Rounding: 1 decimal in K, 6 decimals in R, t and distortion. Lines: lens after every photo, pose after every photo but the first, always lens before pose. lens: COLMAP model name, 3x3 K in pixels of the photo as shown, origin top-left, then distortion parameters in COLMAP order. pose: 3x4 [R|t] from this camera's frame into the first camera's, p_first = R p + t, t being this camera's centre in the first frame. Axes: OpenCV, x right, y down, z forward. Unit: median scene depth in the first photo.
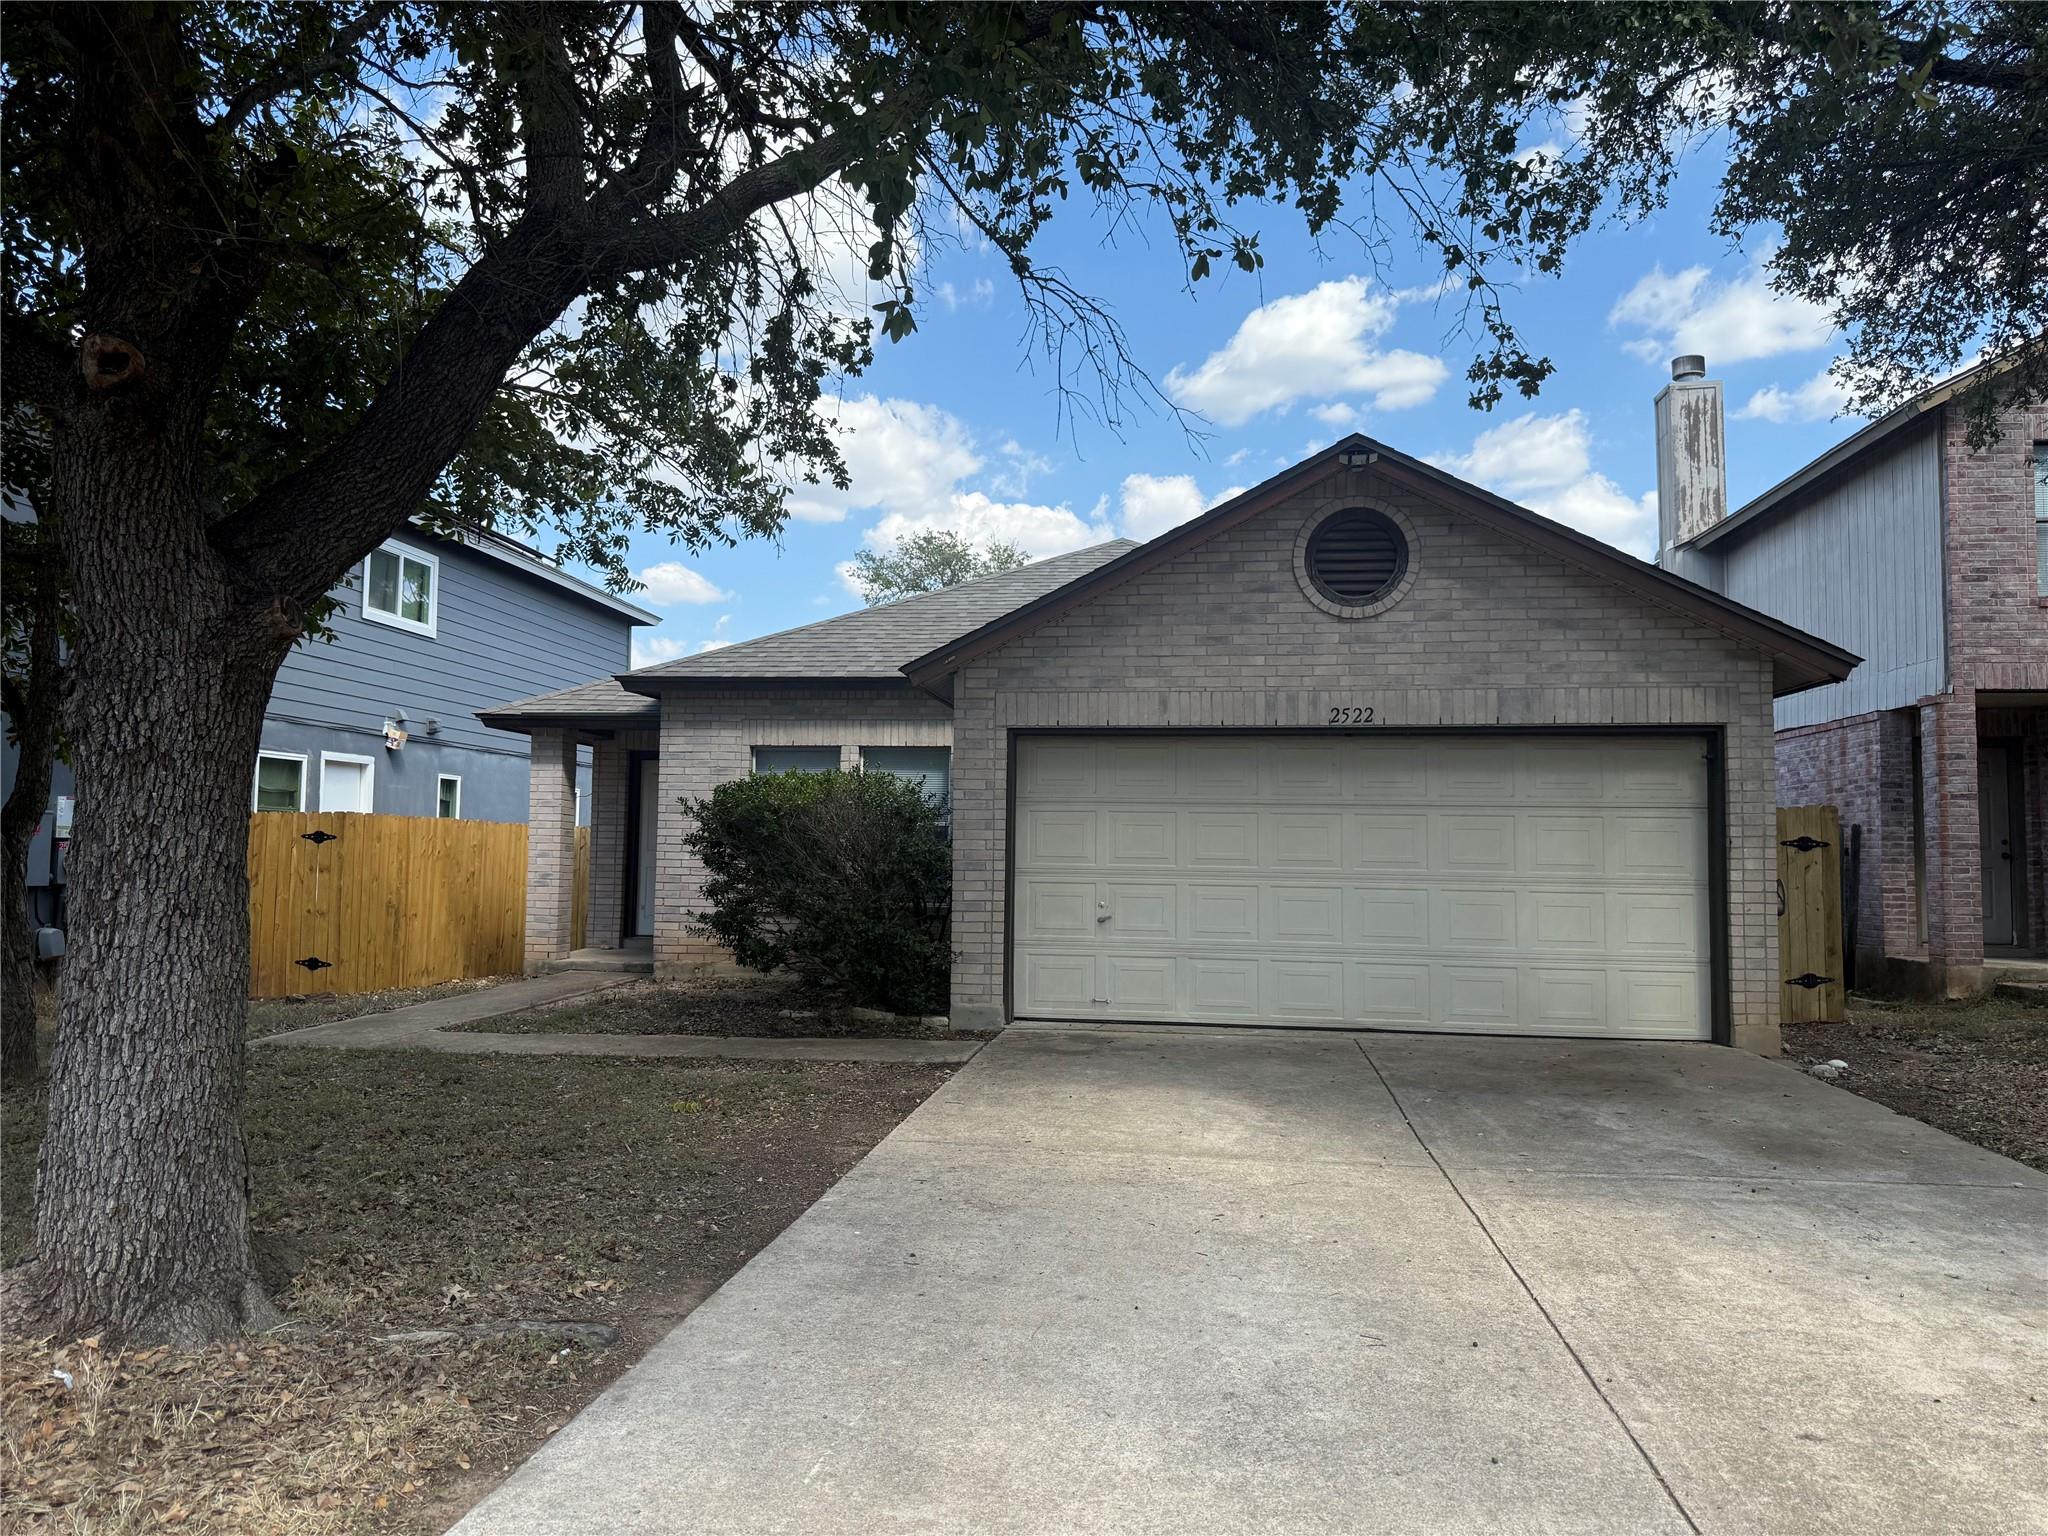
lens RADIAL K [[1411.9, 0, 1024.0], [0, 1411.9, 768.0], [0, 0, 1]] dist [0.112554, -0.188966]
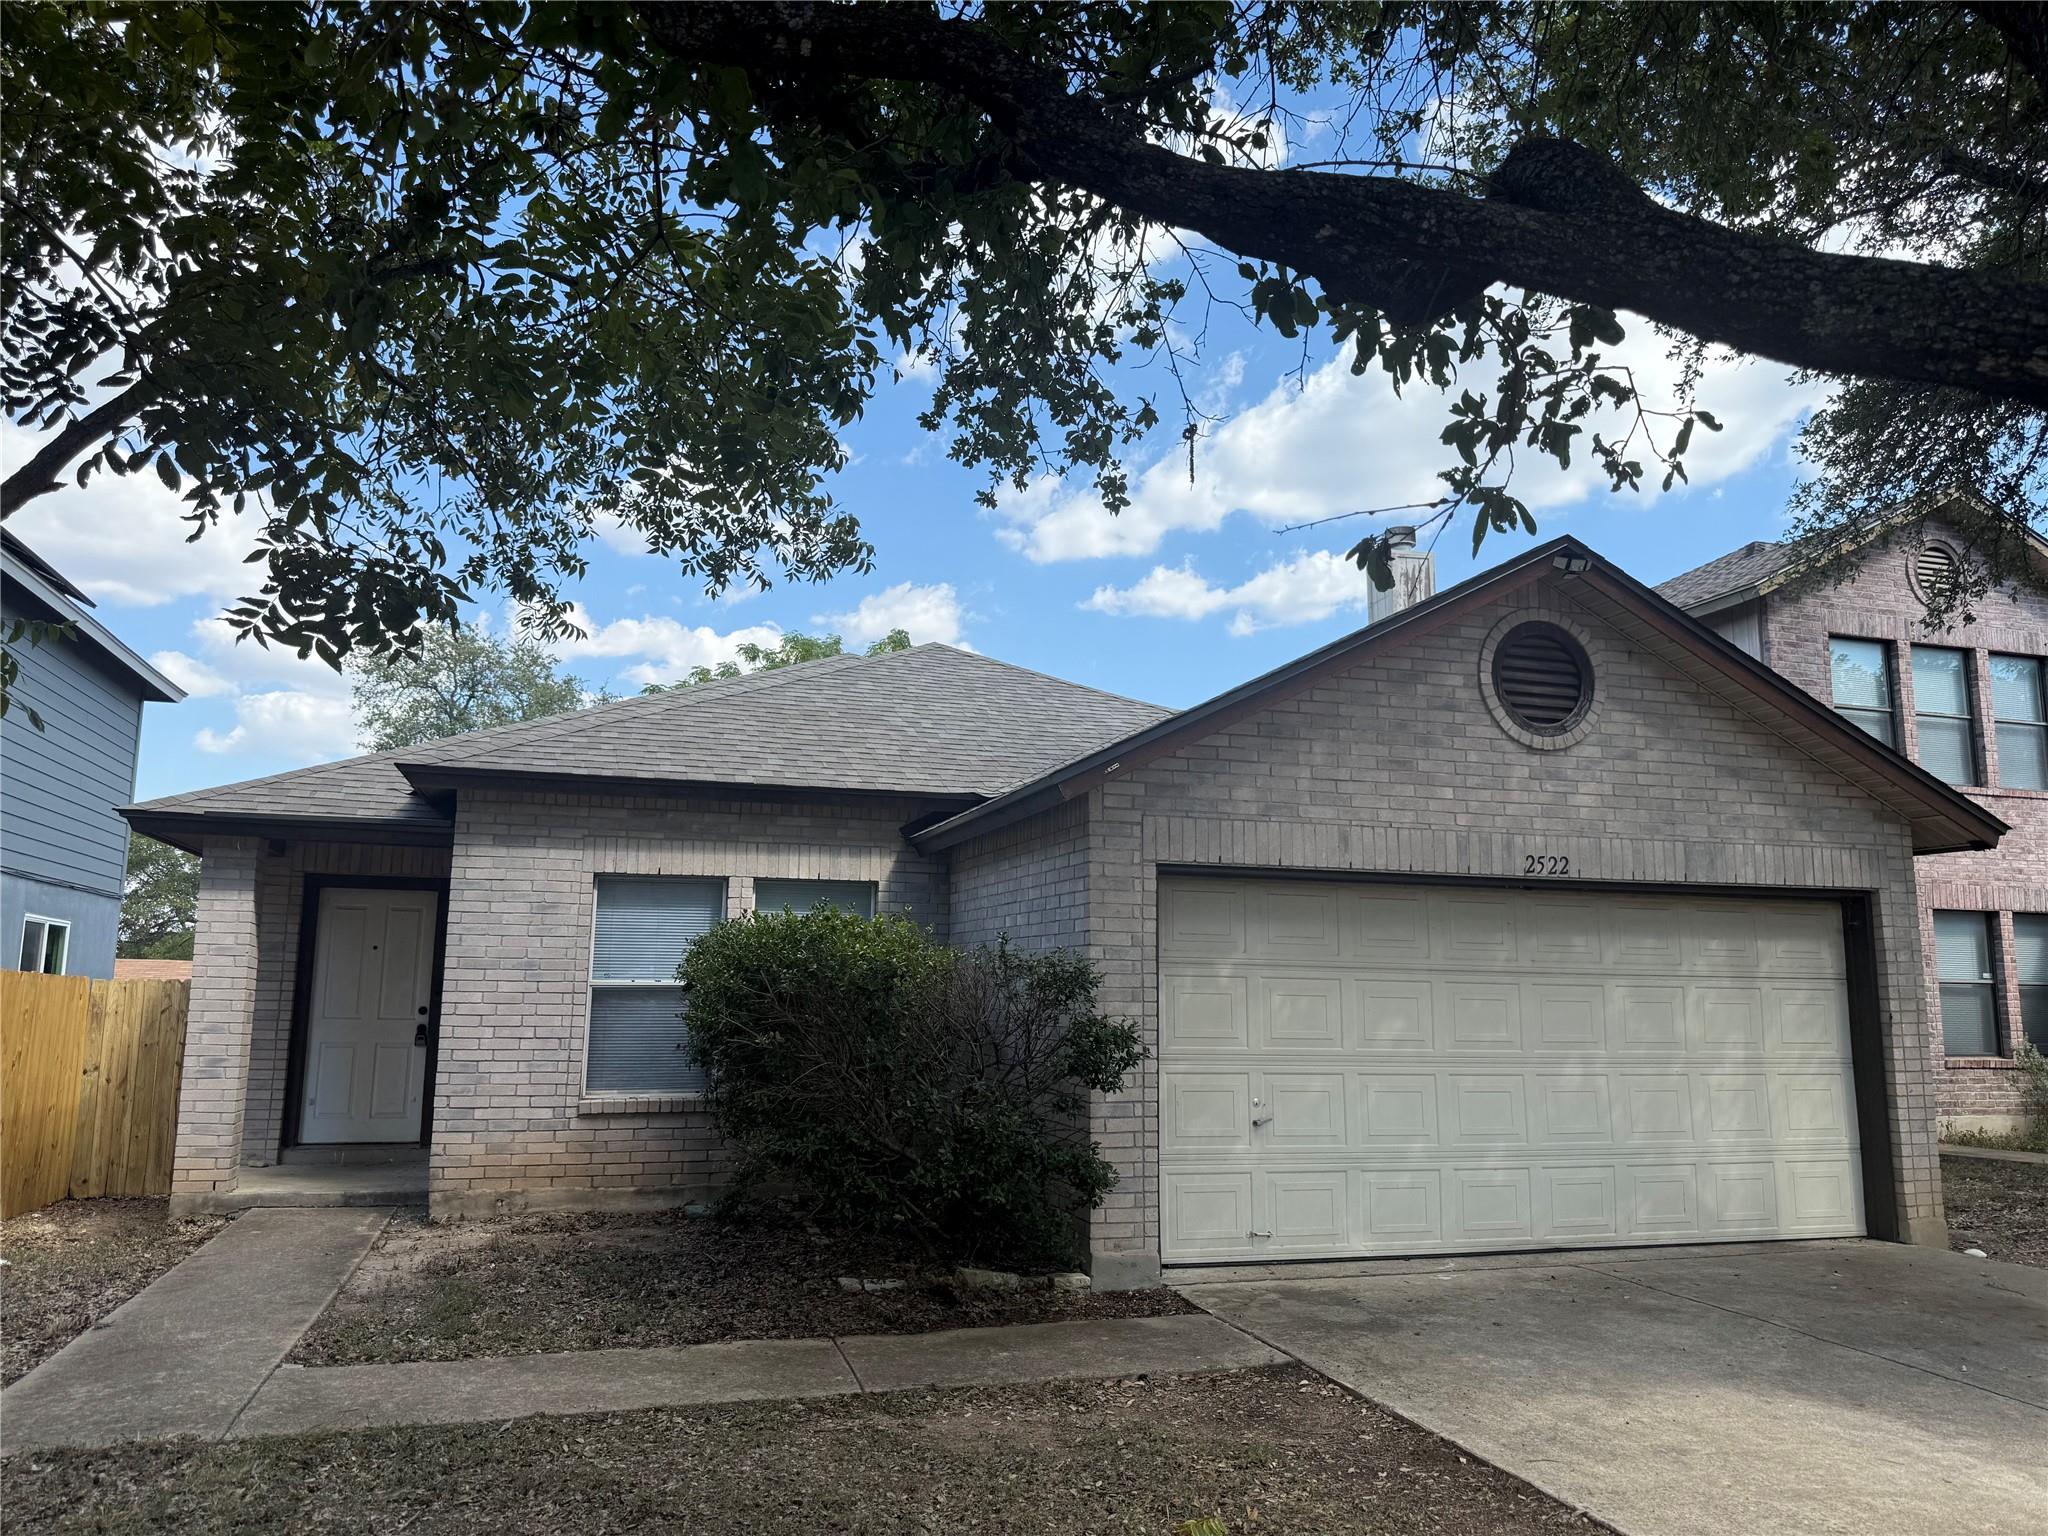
lens RADIAL K [[1411.9, 0, 1024.0], [0, 1411.9, 768.0], [0, 0, 1]] dist [0.112554, -0.188966]
pose [[0.916237, 0.063174, 0.395625, -0.380862], [-0.024477, 0.994472, -0.102111, -0.000491], [-0.399889, 0.083874, 0.912718, 0.347029]]
